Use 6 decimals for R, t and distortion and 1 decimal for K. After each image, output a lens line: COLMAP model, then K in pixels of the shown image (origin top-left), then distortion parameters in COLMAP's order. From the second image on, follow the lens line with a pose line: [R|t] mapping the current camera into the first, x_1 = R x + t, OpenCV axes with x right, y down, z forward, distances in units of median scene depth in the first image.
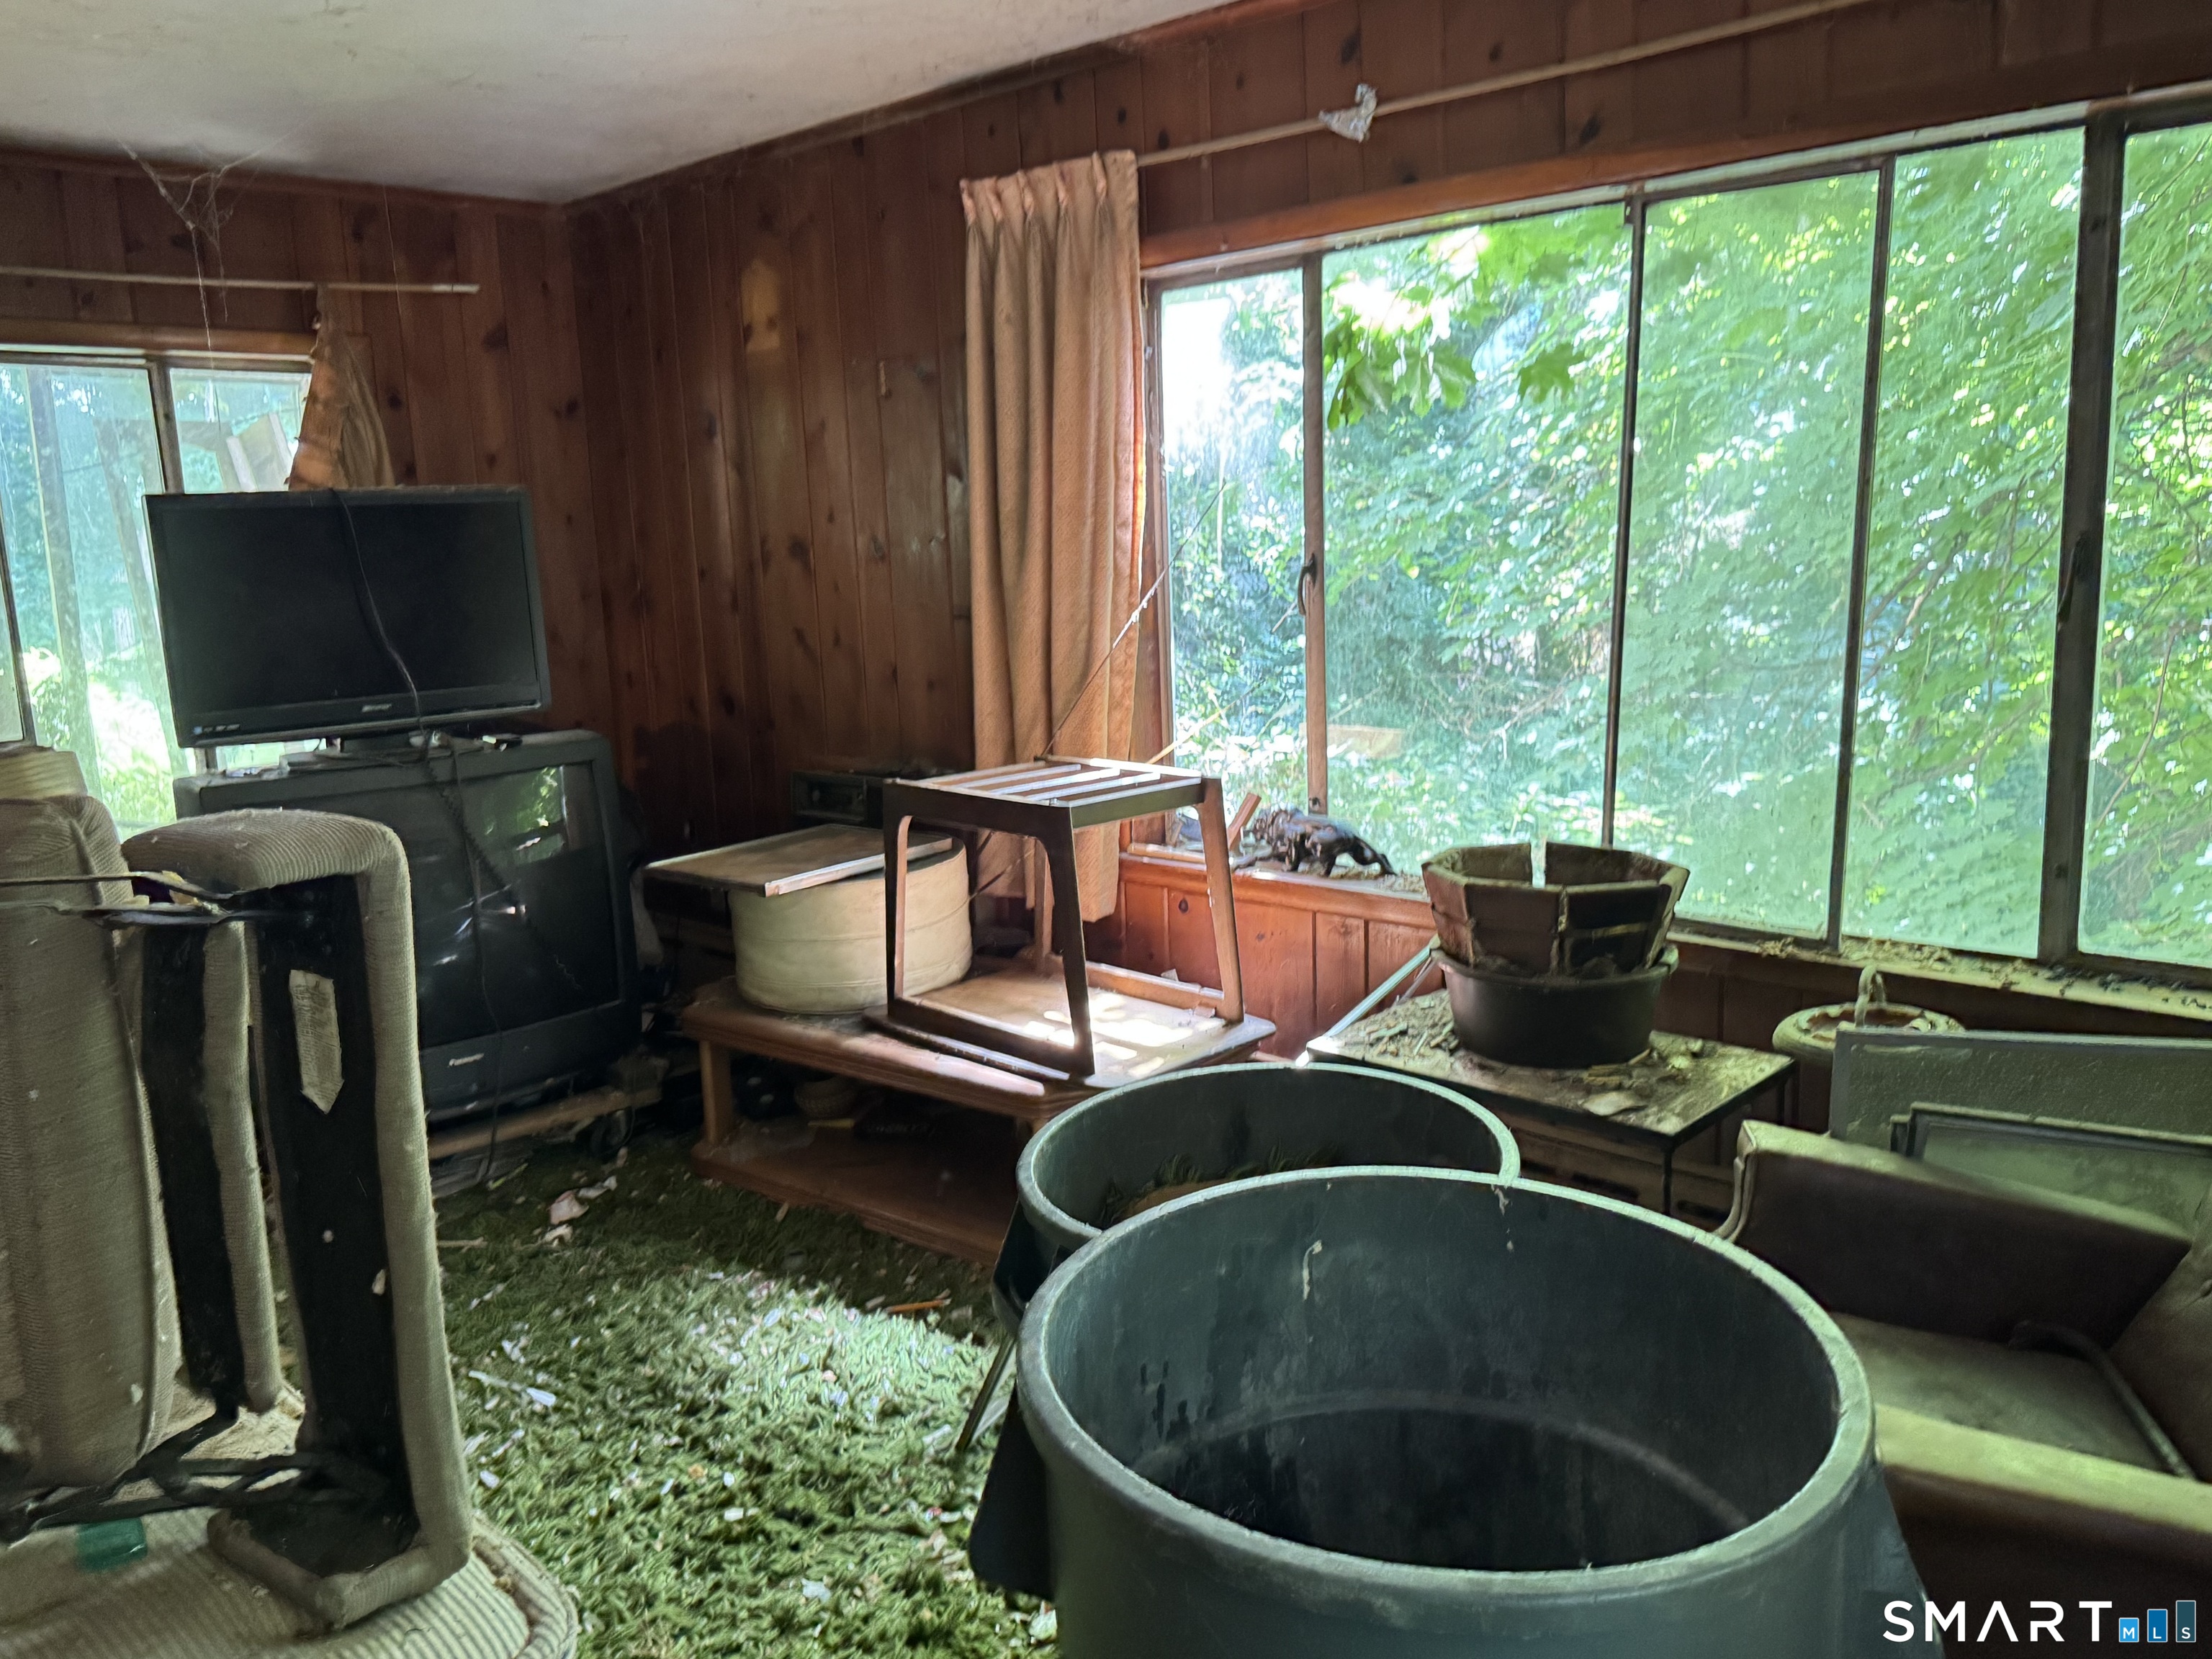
lens RADIAL K [[1698.4, 0, 1111.7], [0, 1698.4, 819.2], [0, 0, 1]] dist [0.112947, -0.165591]
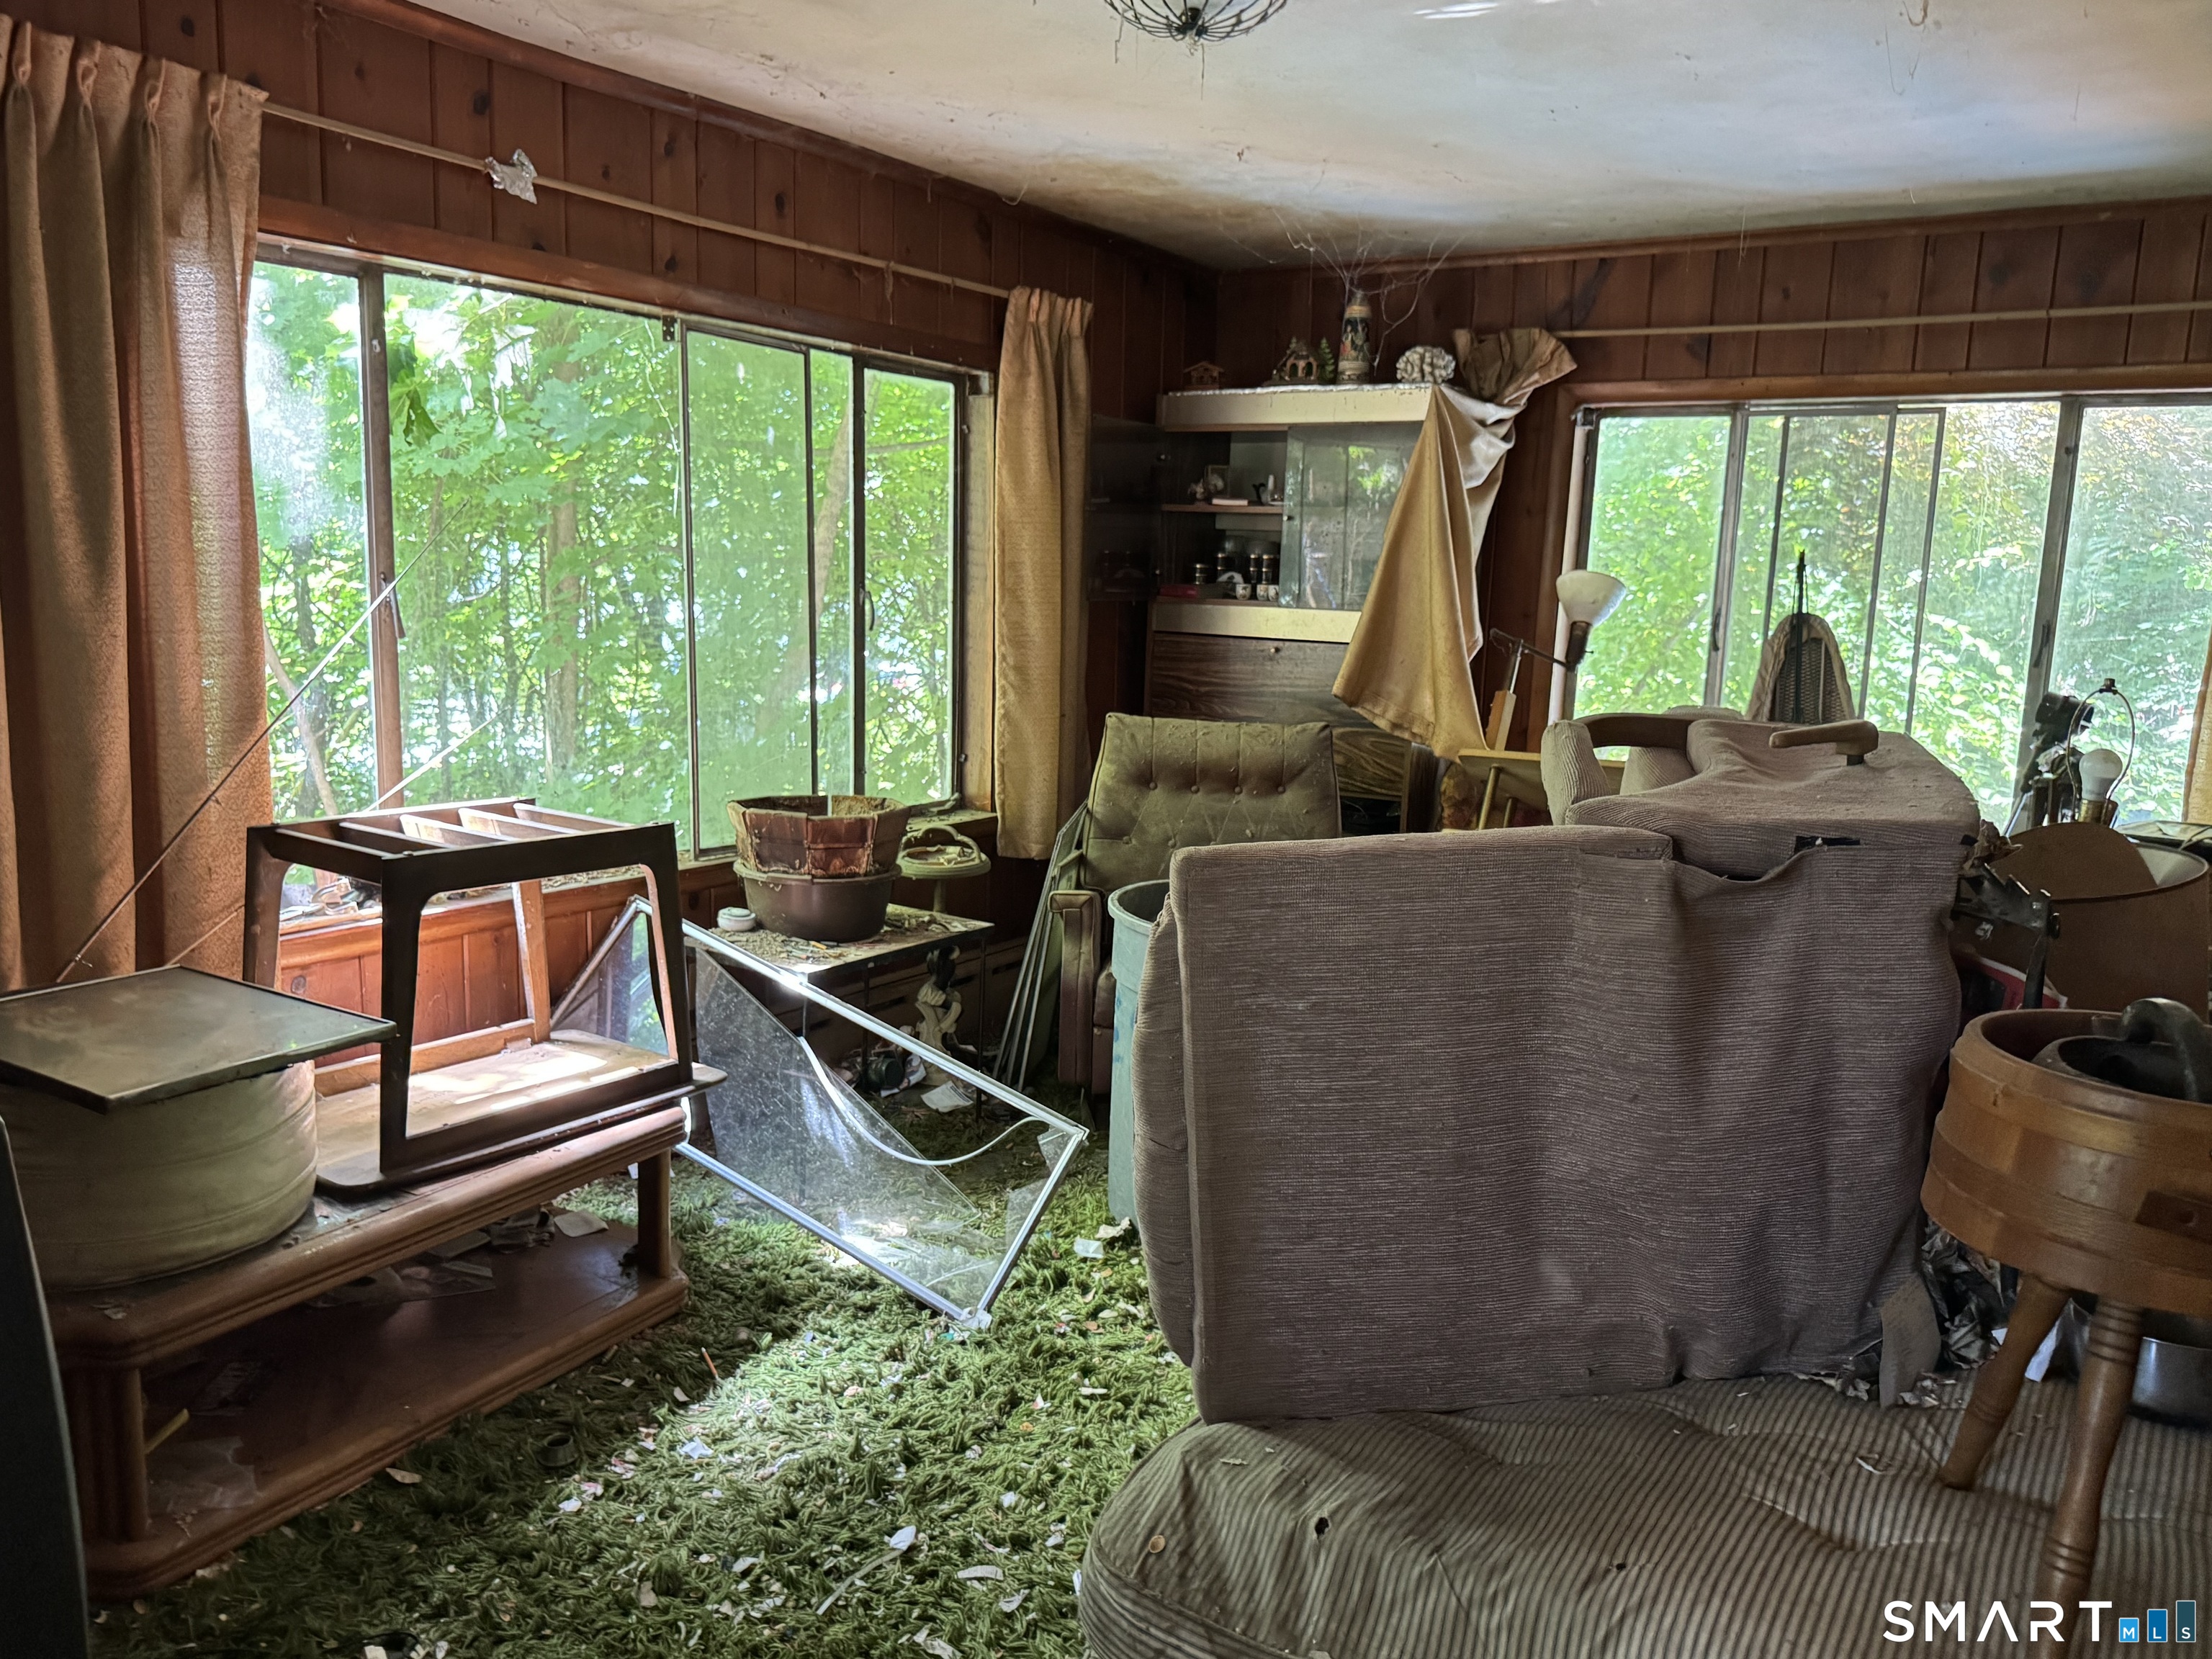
lens RADIAL K [[1705.2, 0, 1106.0], [0, 1705.2, 829.5], [0, 0, 1]] dist [0.072498, -0.109382]
pose [[-0.179728, -0.120558, 0.976301, -0.854334], [0.143769, 0.978586, 0.147307, -0.092876], [-0.973154, 0.166837, -0.158547, 0.727917]]
